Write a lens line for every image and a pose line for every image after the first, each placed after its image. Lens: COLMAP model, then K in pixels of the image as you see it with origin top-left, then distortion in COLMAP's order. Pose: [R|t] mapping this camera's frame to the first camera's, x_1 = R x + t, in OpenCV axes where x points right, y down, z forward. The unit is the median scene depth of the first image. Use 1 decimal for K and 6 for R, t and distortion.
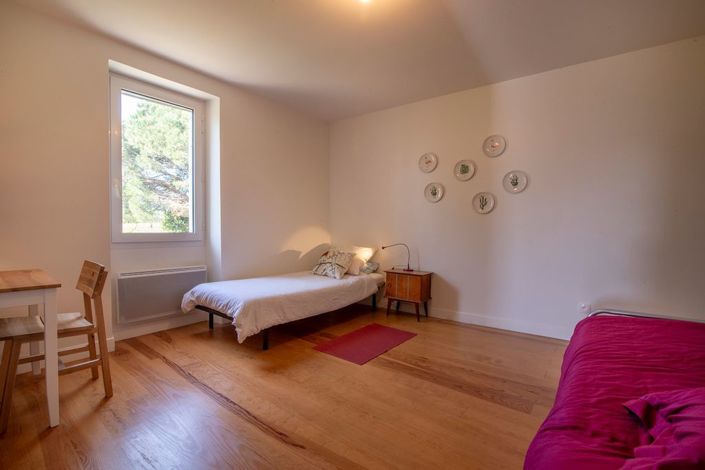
lens RADIAL K [[334.0, 0, 343.8], [0, 334.0, 242.1], [0, 0, 1]] dist [0.003762, 0.000346]
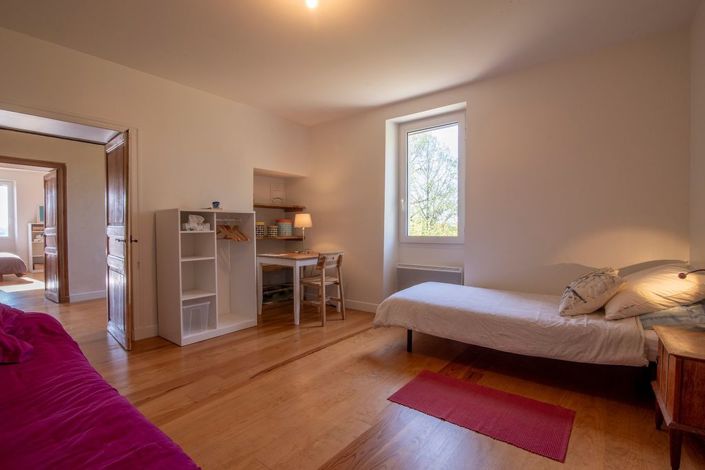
lens RADIAL K [[334.0, 0, 343.8], [0, 334.0, 242.1], [0, 0, 1]] dist [0.003762, 0.000346]
pose [[-0.005821, 0.023847, -0.999699, 0.717288], [-0.039050, 0.998948, 0.024056, -0.024143], [0.999220, 0.039179, -0.004883, 0.739039]]
